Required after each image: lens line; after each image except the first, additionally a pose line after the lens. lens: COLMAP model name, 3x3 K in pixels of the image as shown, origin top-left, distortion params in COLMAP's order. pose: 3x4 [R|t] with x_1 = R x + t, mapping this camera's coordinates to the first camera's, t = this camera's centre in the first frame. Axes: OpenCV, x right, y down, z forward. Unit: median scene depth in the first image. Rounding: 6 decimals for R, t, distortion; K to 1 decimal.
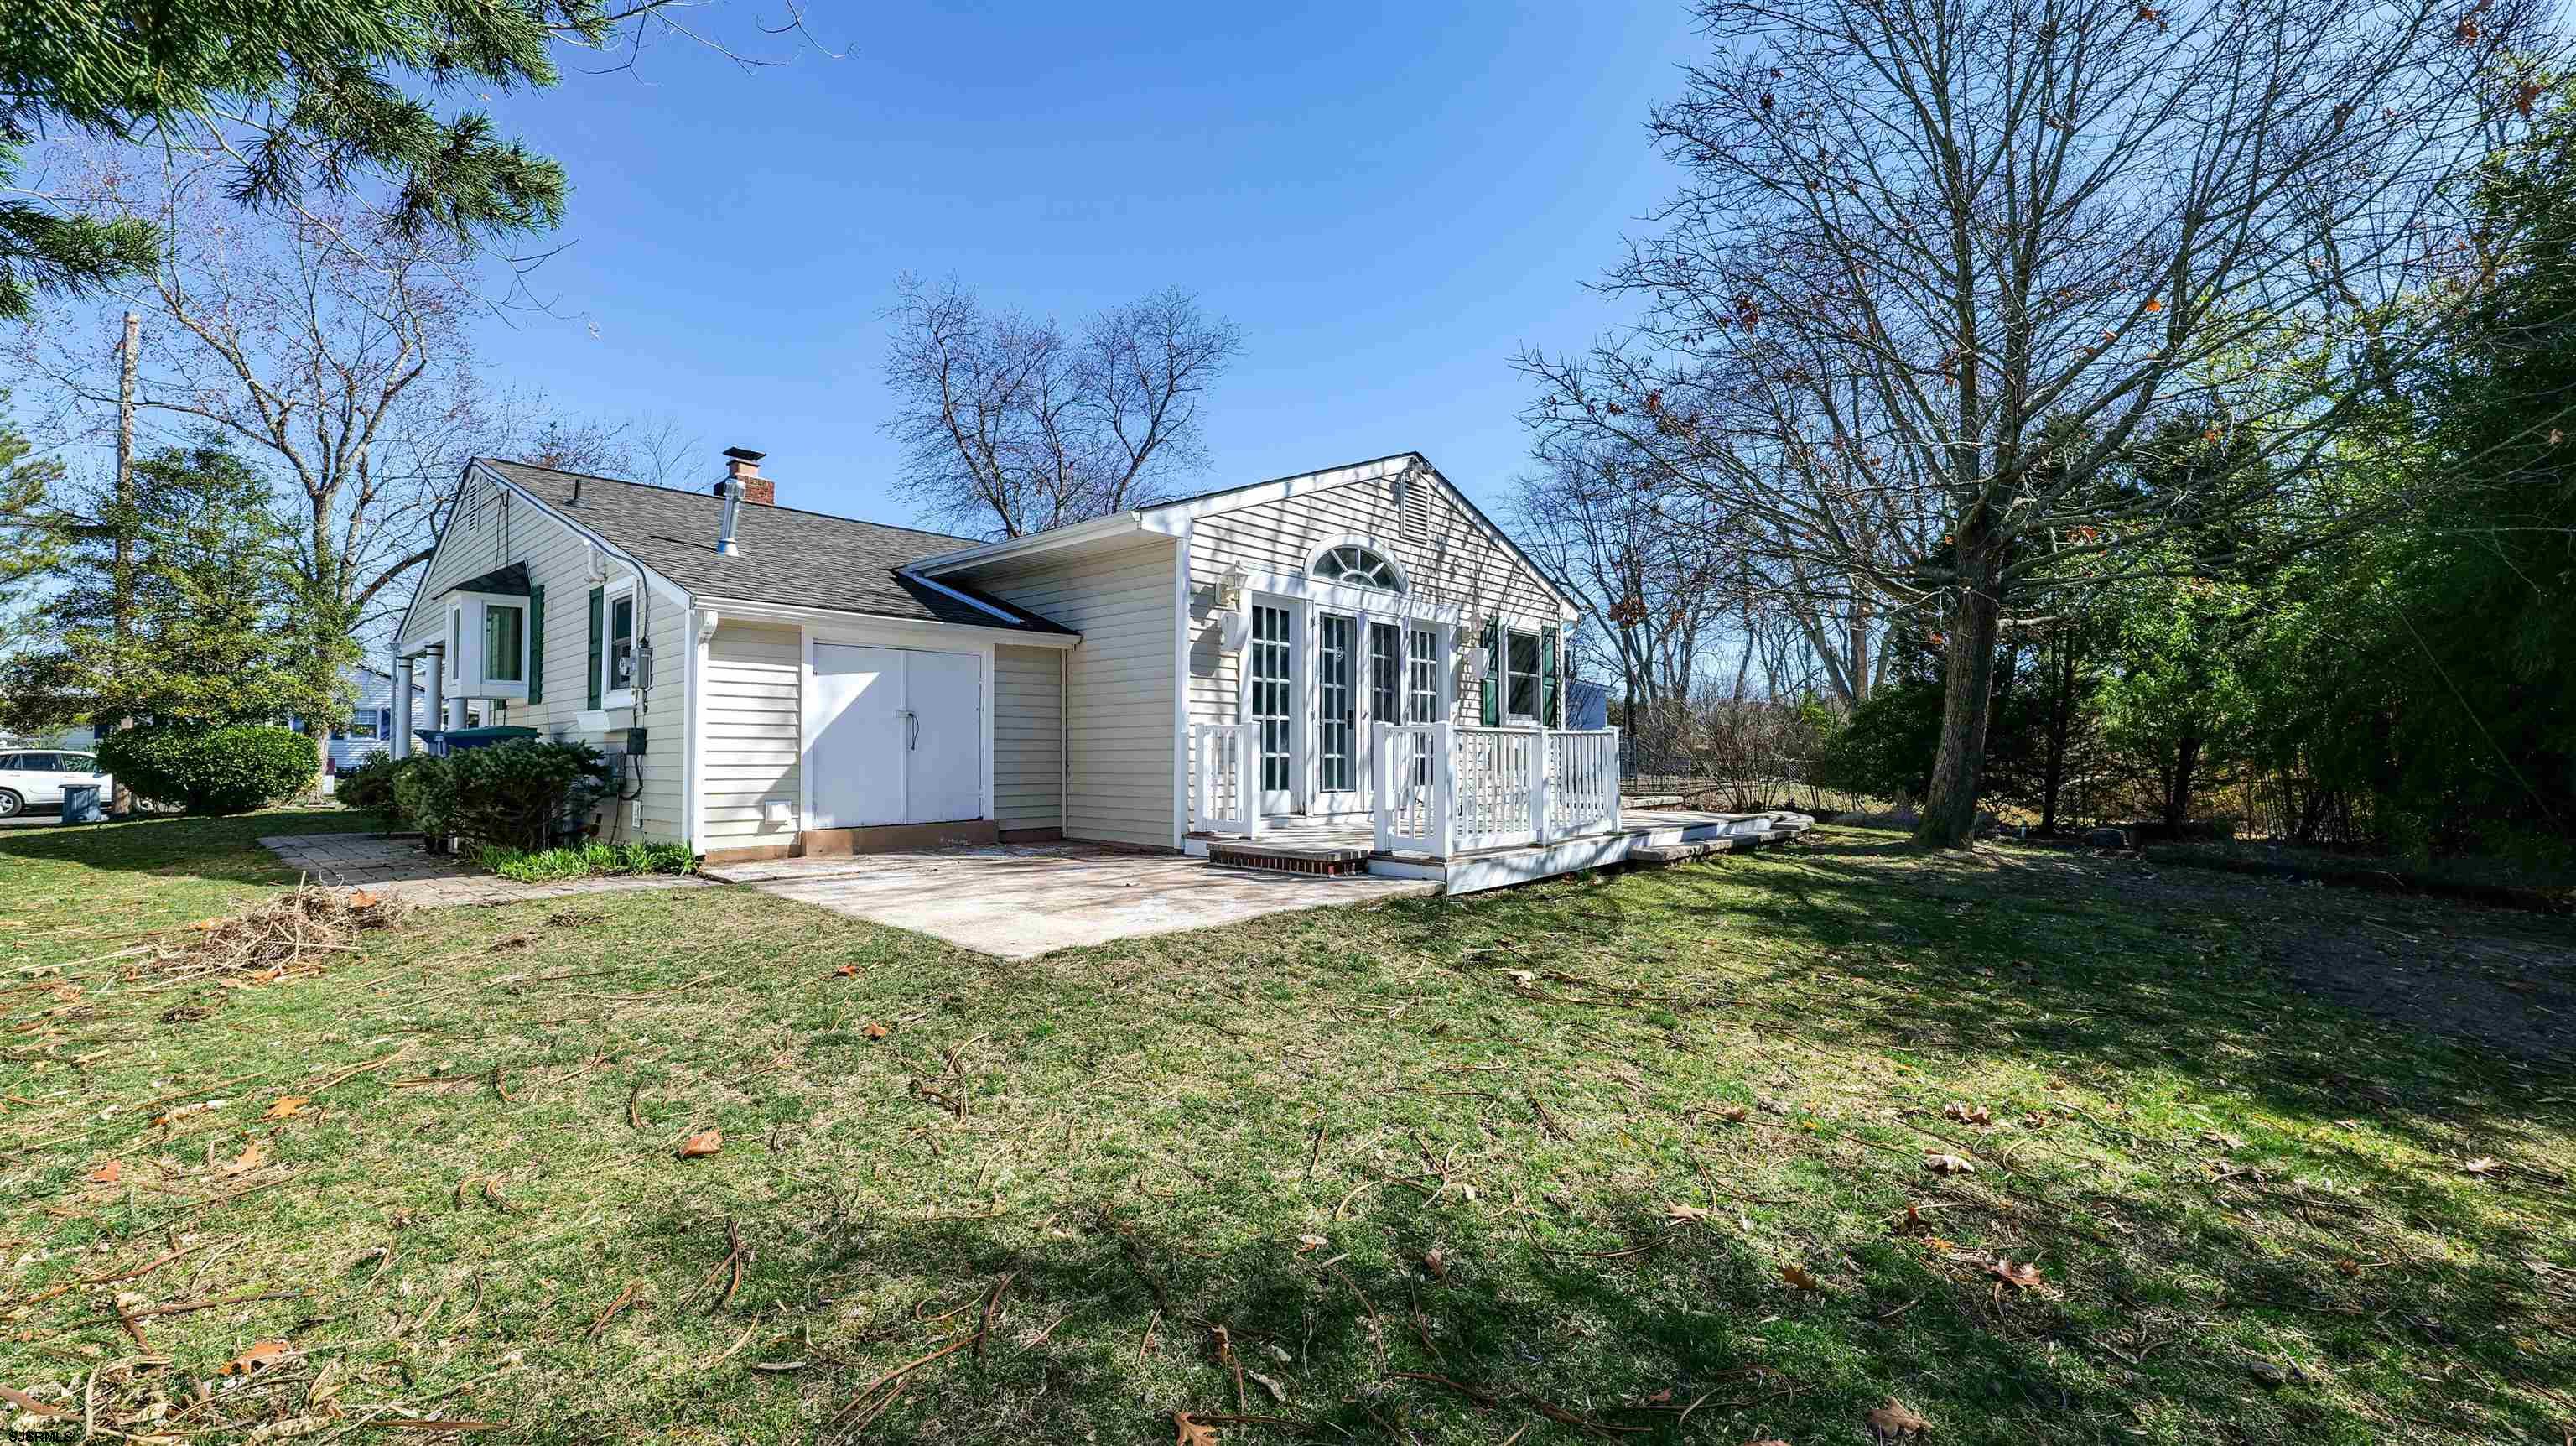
lens RADIAL K [[1043.9, 0, 1274.6], [0, 1043.9, 721.7], [0, 0, 1]] dist [-0.012951, 0.000600]
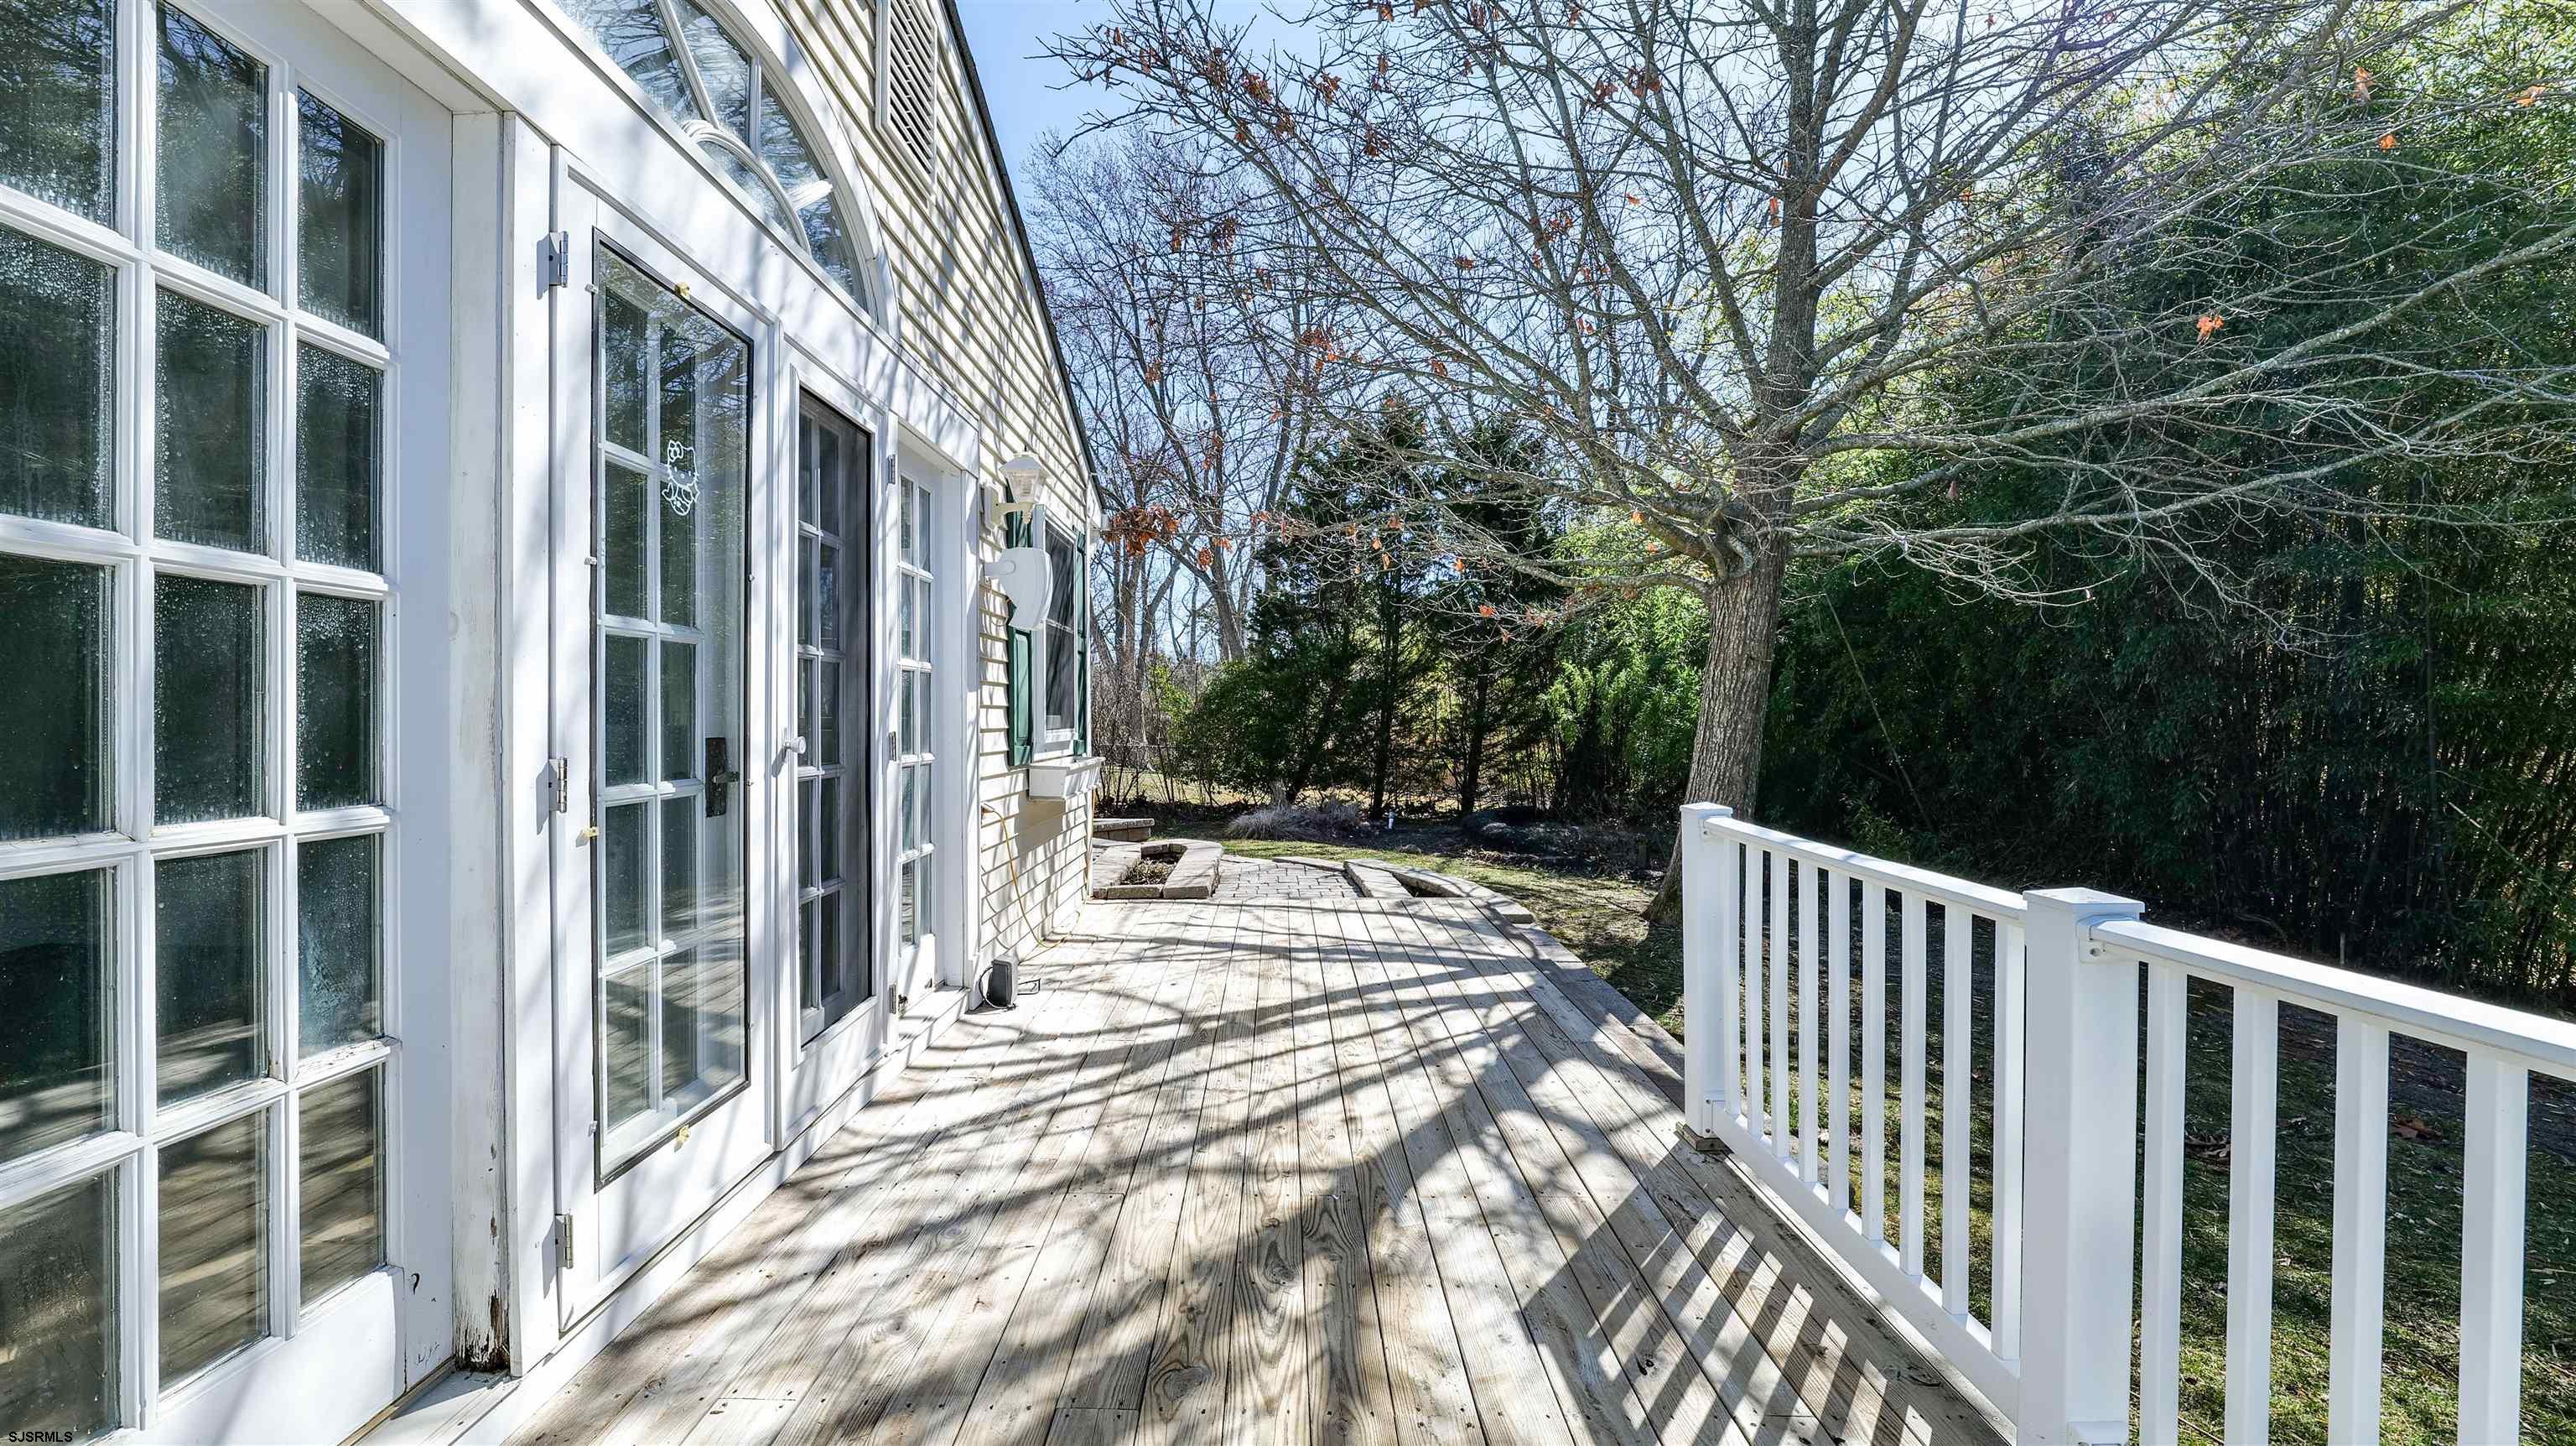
lens RADIAL K [[1056.4, 0, 1260.3], [0, 1056.4, 719.4], [0, 0, 1]] dist [-0.000763, 0.000082]
pose [[0.750393, -0.002017, 0.660989, 0.008114], [-0.020558, 0.999440, 0.026389, -0.024467], [-0.660672, -0.033391, 0.749932, 0.775161]]
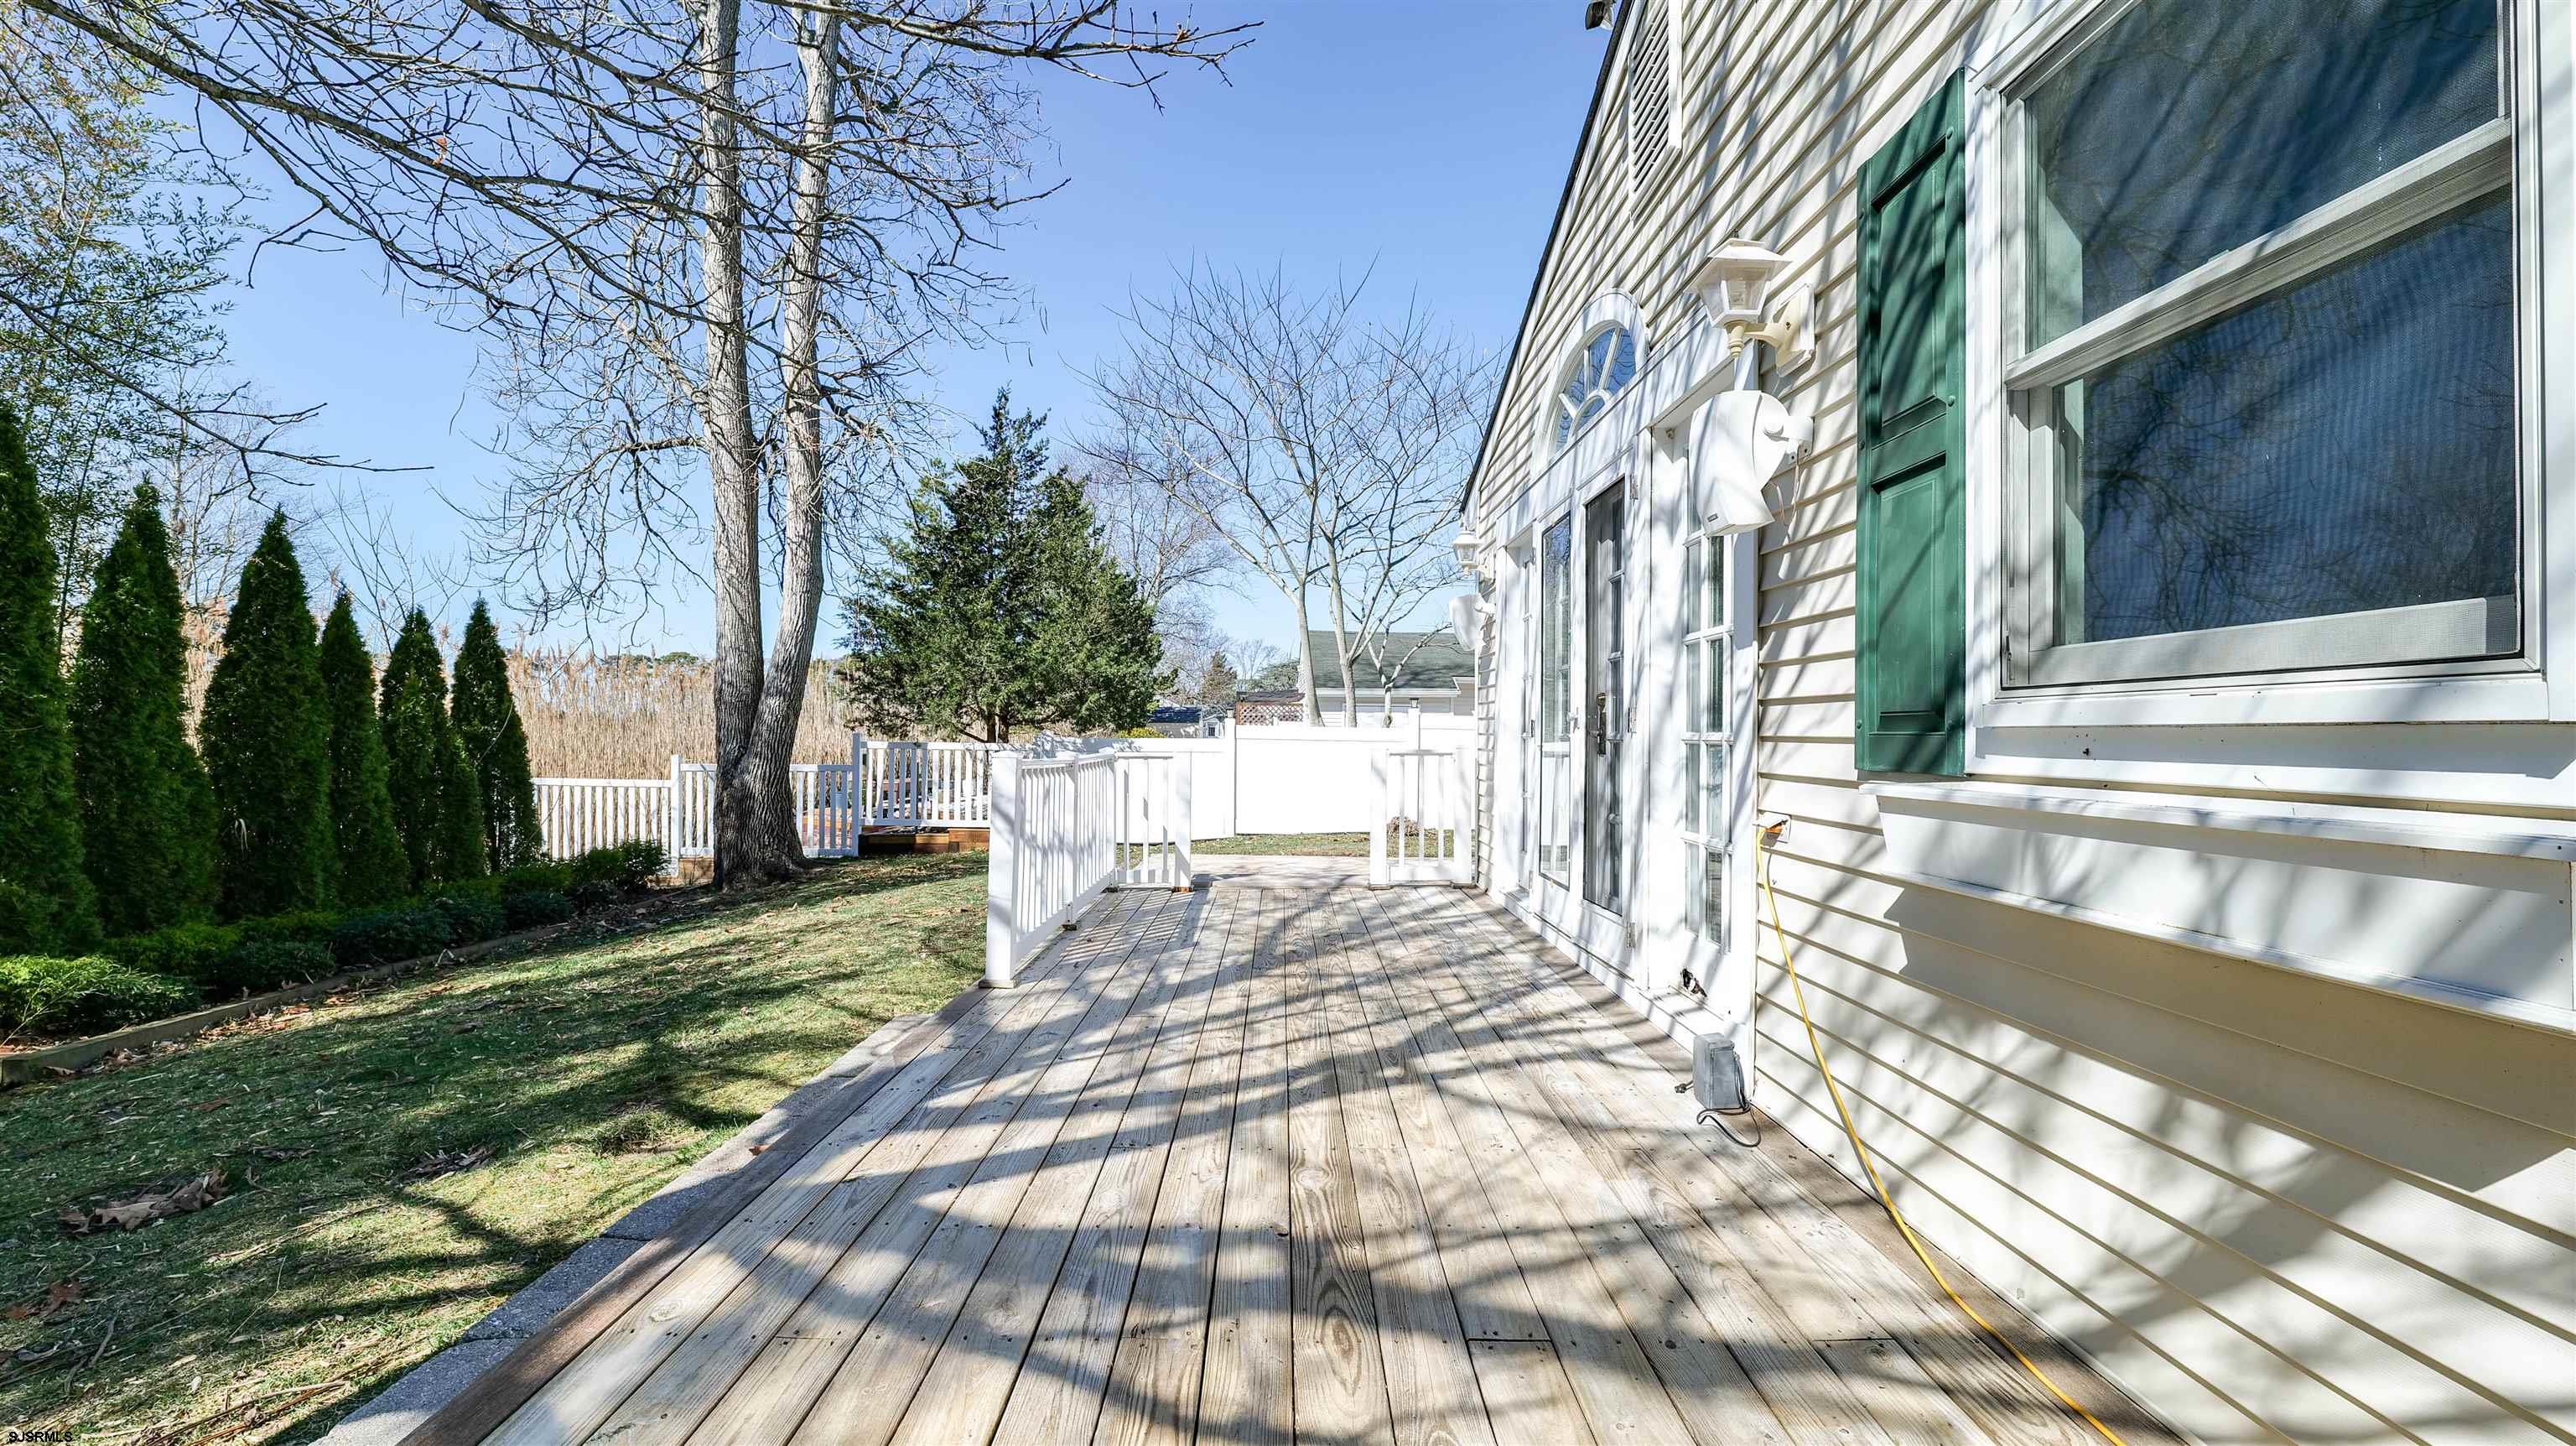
lens RADIAL K [[1043.9, 0, 1274.6], [0, 1043.9, 721.7], [0, 0, 1]] dist [-0.012951, 0.000600]
pose [[-0.742038, -0.016539, -0.670154, 0.500776], [0.009795, 0.999321, -0.035508, 0.008389], [0.670287, -0.032913, -0.741372, 1.300946]]
